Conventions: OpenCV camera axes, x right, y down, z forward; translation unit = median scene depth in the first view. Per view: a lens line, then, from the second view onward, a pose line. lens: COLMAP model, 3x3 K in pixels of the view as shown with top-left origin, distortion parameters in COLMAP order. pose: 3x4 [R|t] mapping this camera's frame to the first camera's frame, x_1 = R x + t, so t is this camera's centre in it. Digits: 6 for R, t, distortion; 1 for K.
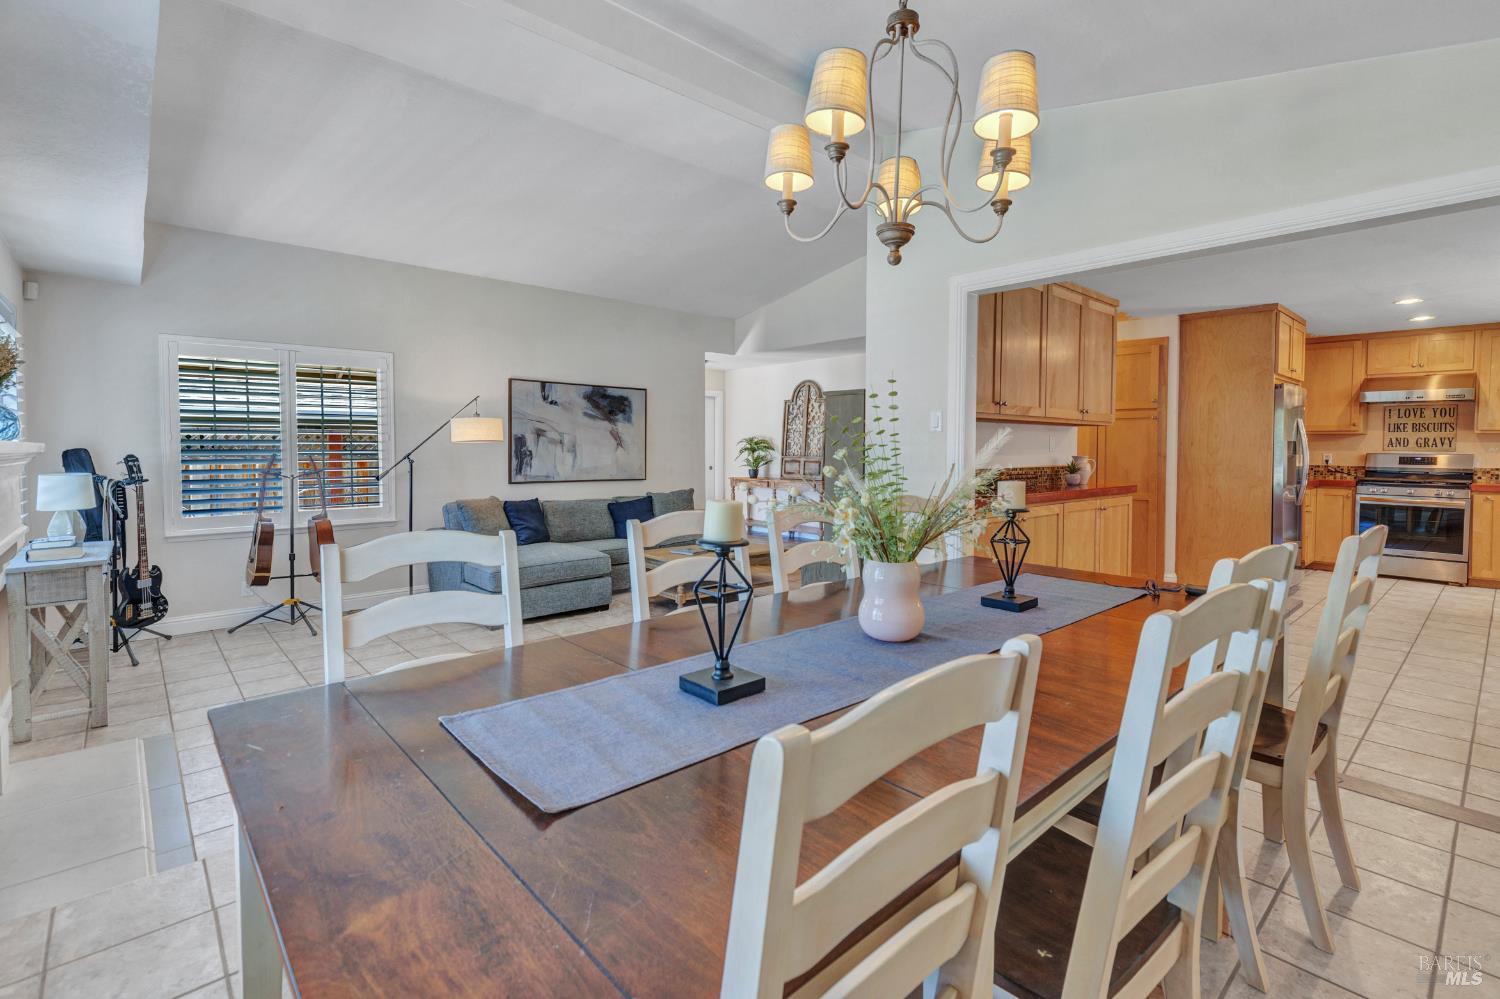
lens RADIAL K [[693.9, 0, 696.6], [0, 693.9, 466.9], [0, 0, 1]] dist [0.000023, 0.000013]
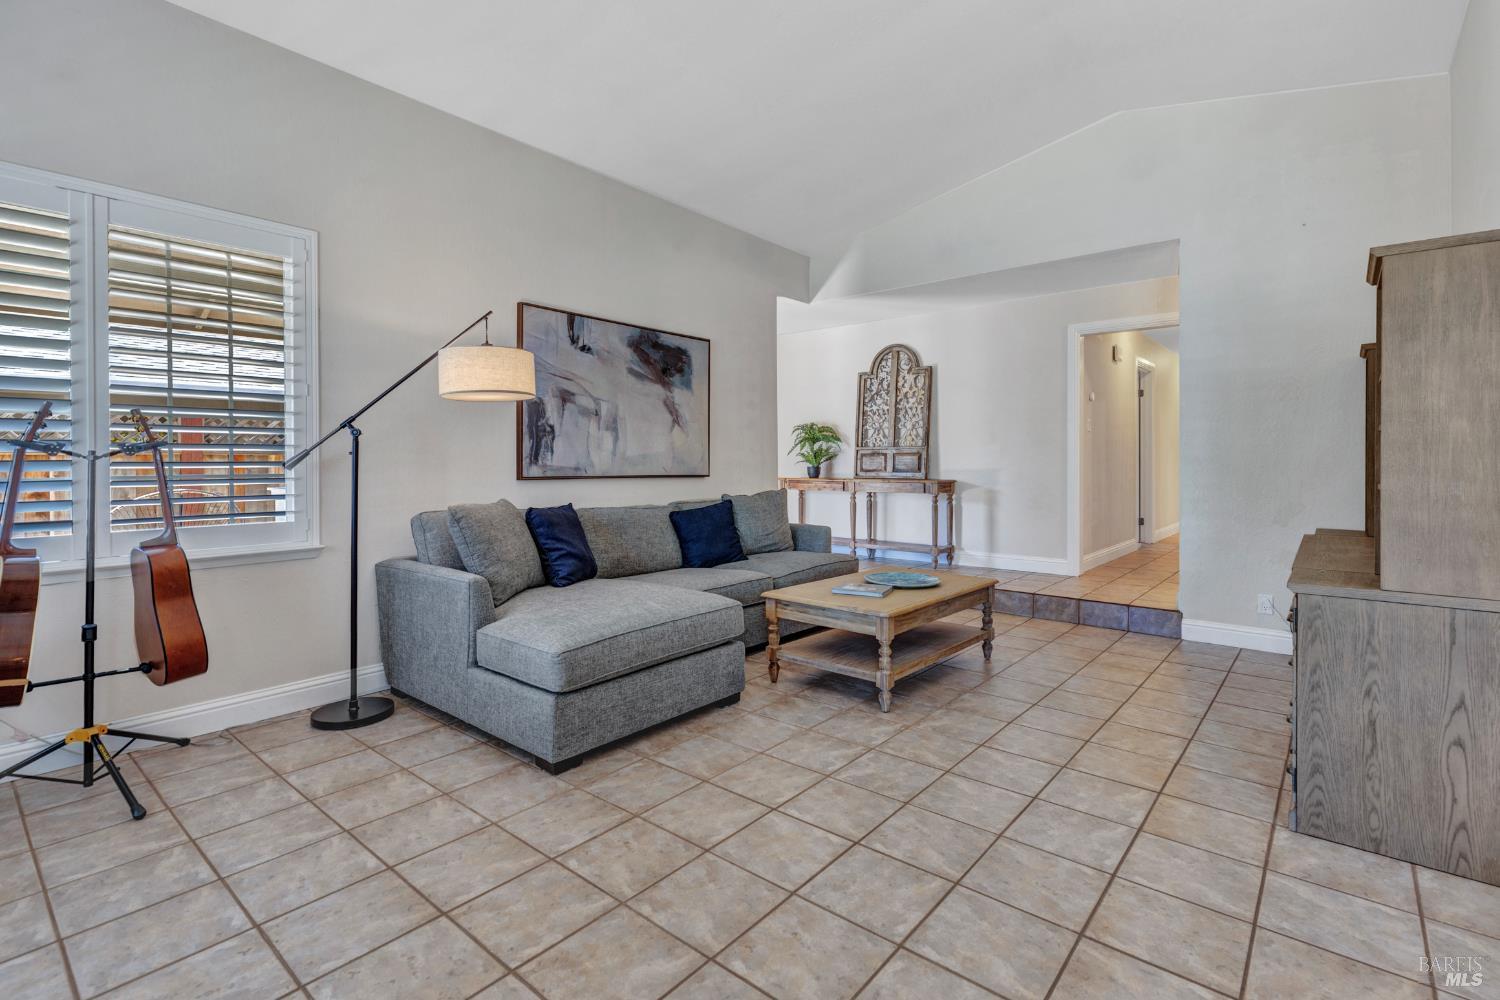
lens RADIAL K [[709.2, 0, 705.8], [0, 709.2, 463.3], [0, 0, 1]] dist [0.001588, -0.000078]
pose [[0.989610, -0.003743, 0.143727, -0.185413], [0.007804, 0.999586, -0.027696, 0.025984], [-0.143564, 0.028530, 0.989230, 0.354711]]
